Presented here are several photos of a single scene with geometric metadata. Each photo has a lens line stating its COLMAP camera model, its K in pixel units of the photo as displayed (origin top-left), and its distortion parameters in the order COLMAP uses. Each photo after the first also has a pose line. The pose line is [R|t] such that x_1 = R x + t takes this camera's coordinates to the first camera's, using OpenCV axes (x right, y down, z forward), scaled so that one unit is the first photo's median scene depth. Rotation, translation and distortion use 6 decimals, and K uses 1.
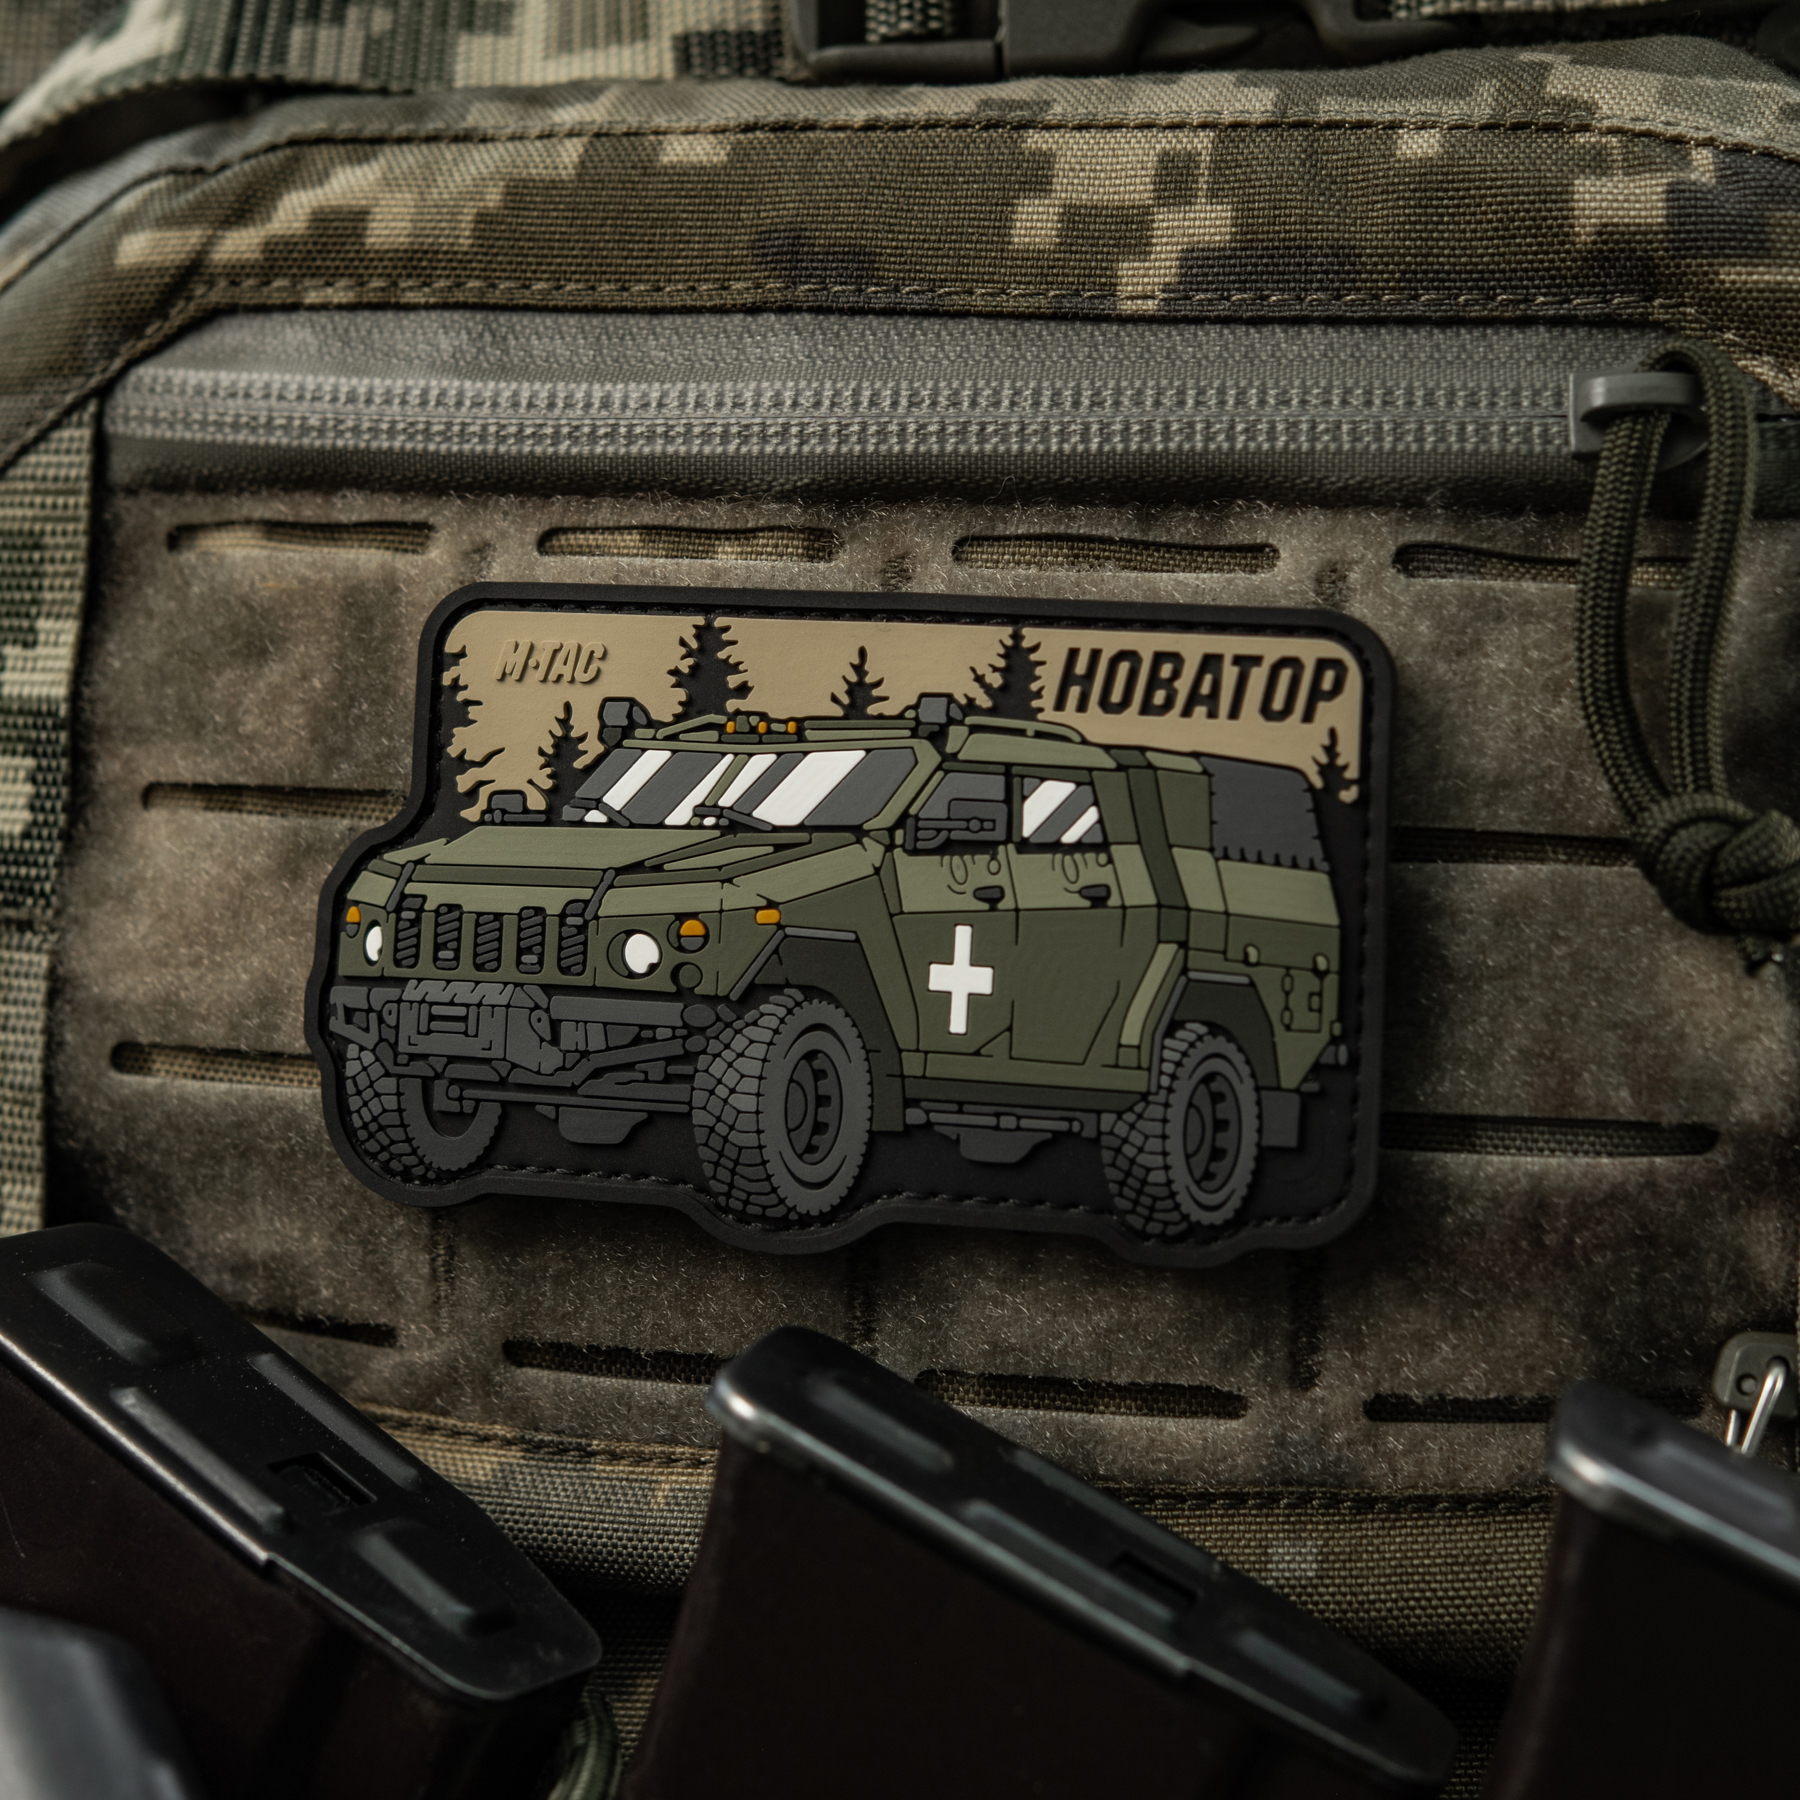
lens RADIAL K [[5043.2, 0, 838.7], [0, 5043.2, 901.4], [0, 0, 1]] dist [-0.042015, 0.196411]
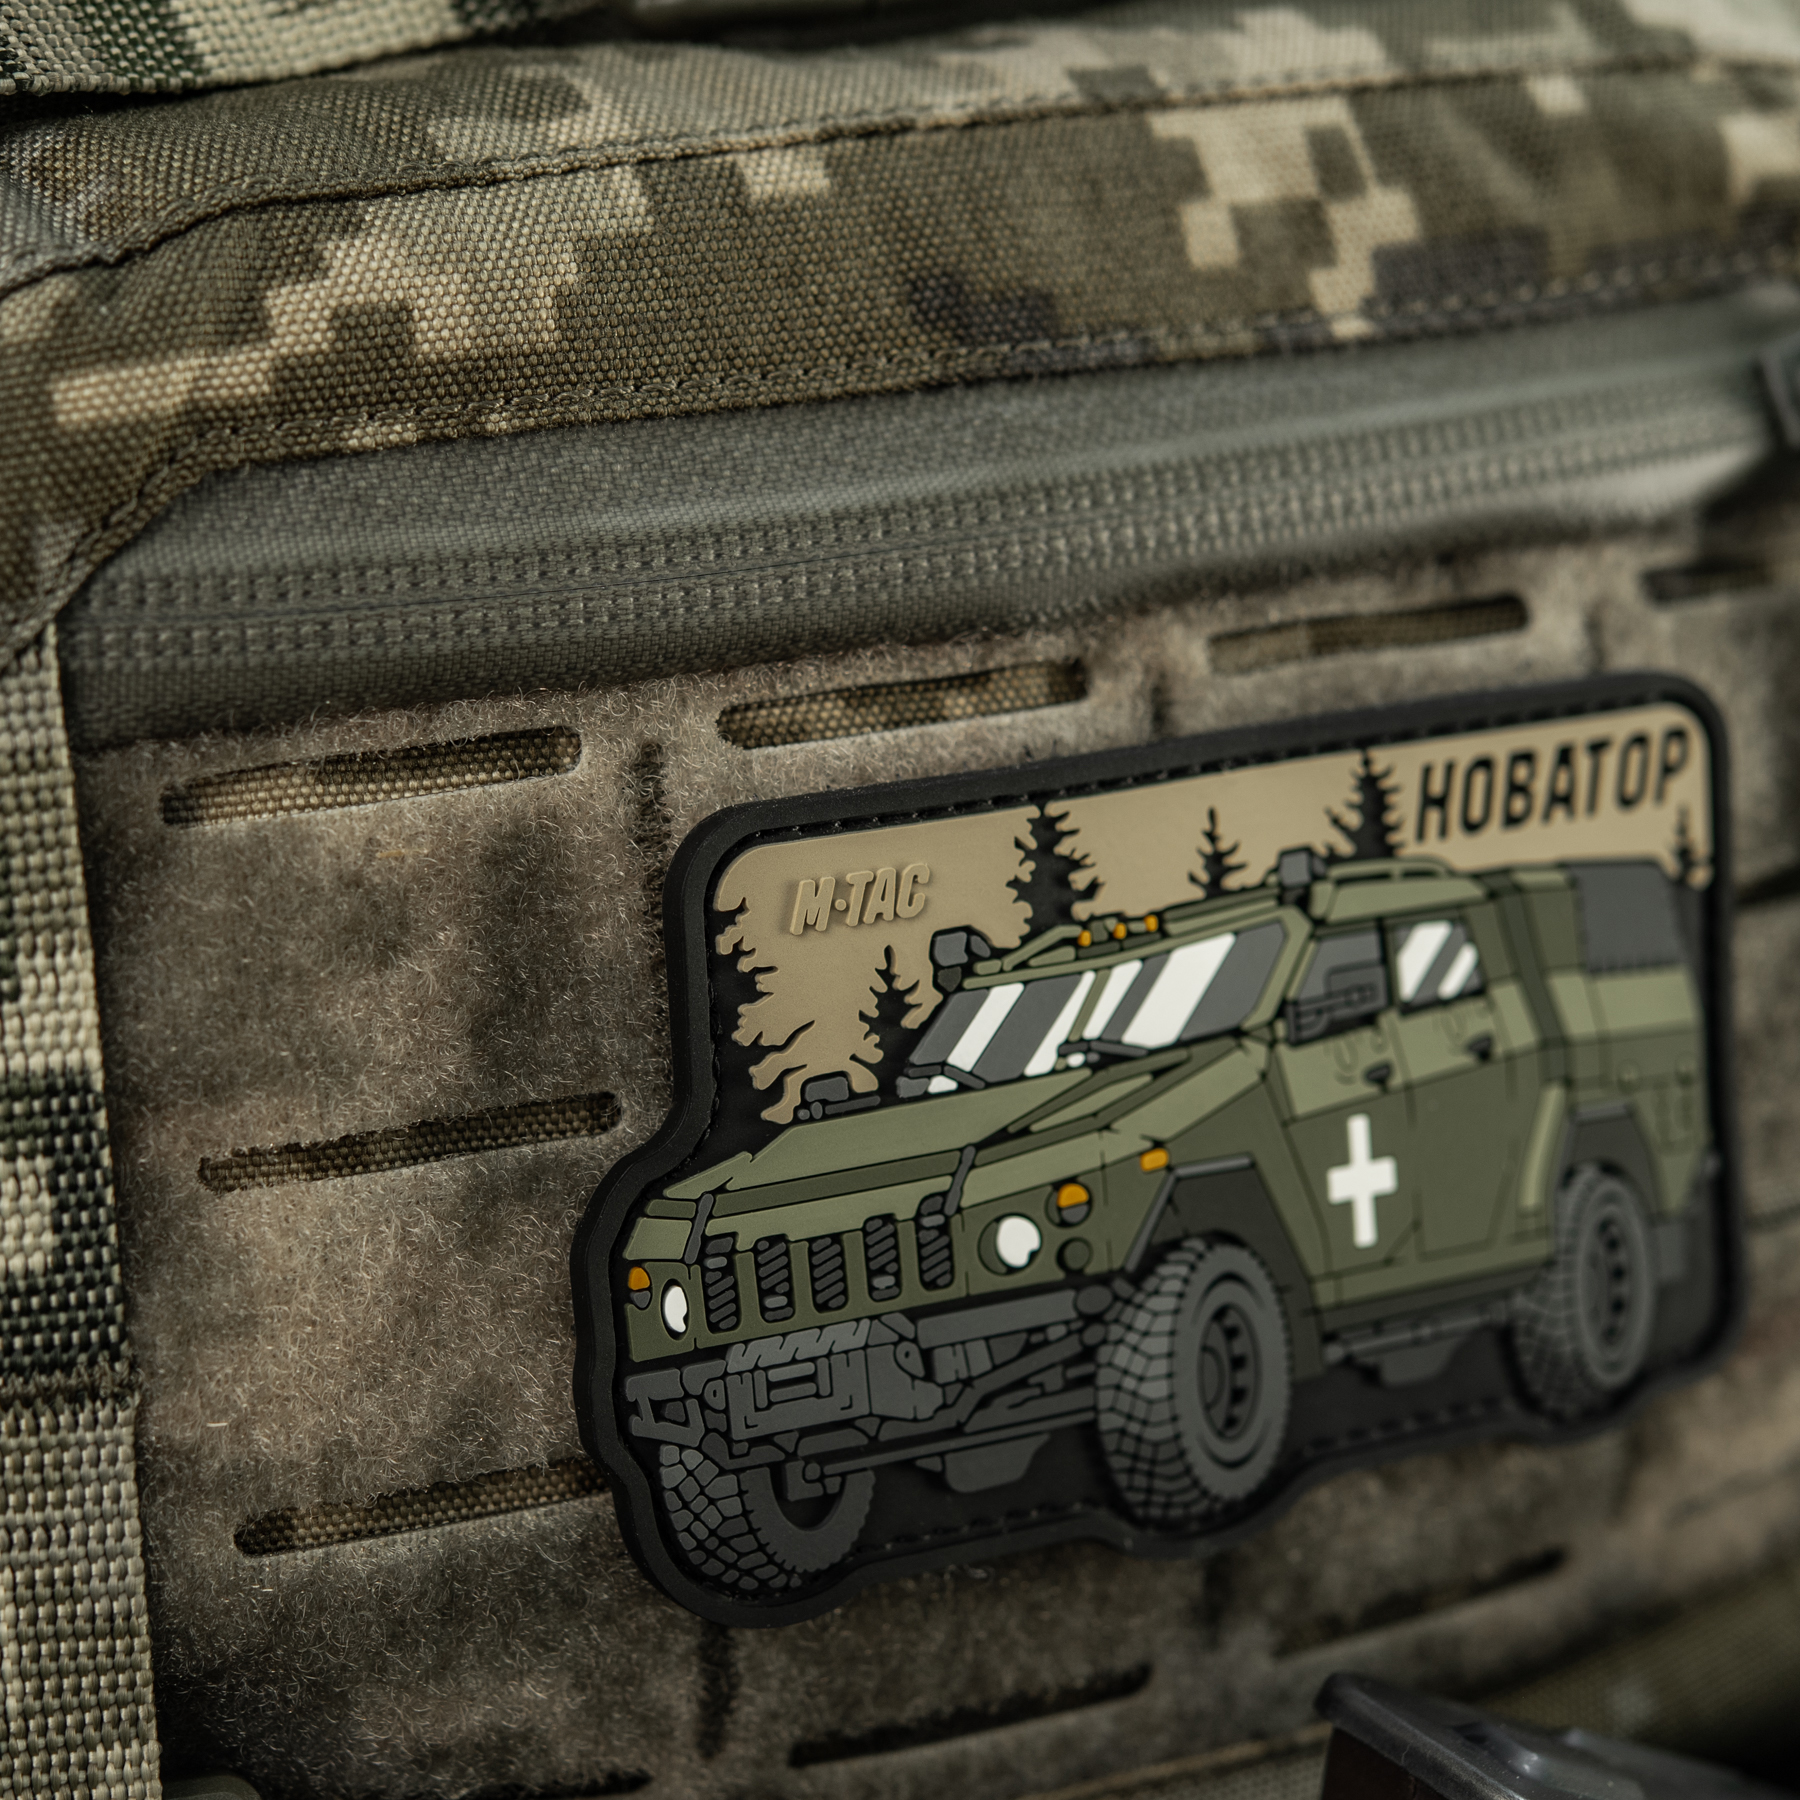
lens RADIAL K [[5043.2, 0, 838.7], [0, 5043.2, 901.4], [0, 0, 1]] dist [-0.042015, 0.196411]
pose [[0.699496, -0.218493, 0.680416, -0.577024], [0.099583, 0.972627, 0.209951, -0.207204], [-0.707664, -0.079101, 0.702107, 0.470288]]
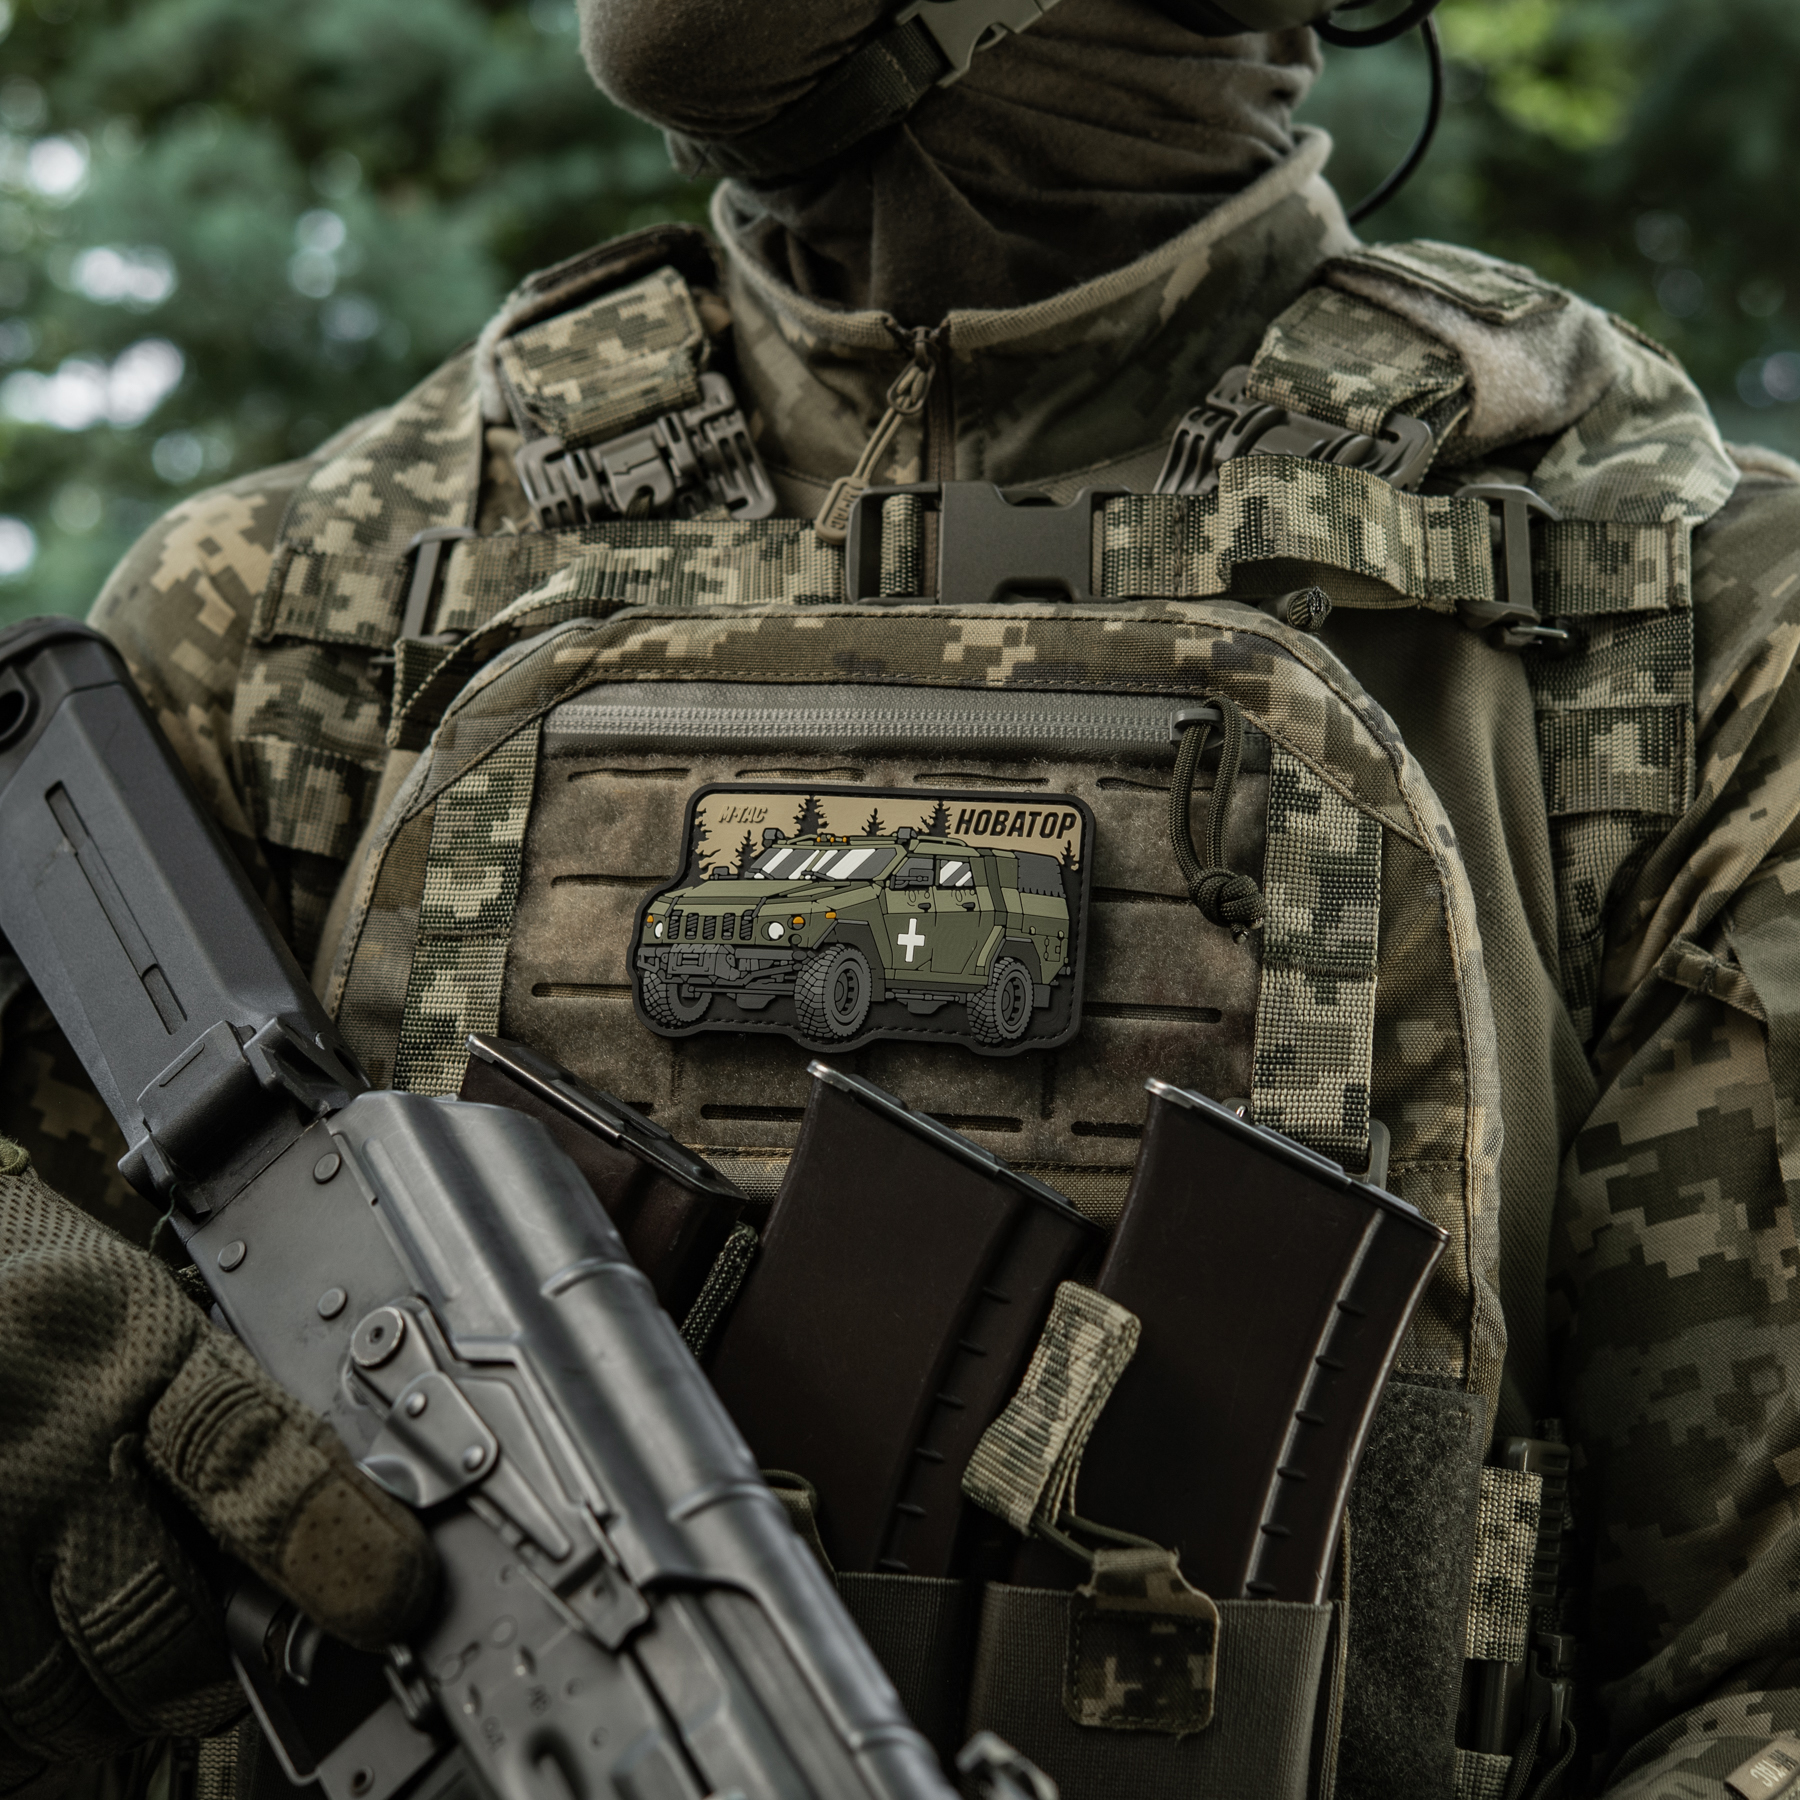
lens RADIAL K [[4682.2, 0, 900.0], [0, 4682.2, 900.0], [0, 0, 1]] dist [-0.025425, -0.602782]
pose [[0.996565, 0.060860, 0.056160, -0.104975], [-0.045085, 0.967579, -0.248513, 0.538334], [-0.069463, 0.245127, 0.966999, -1.133260]]
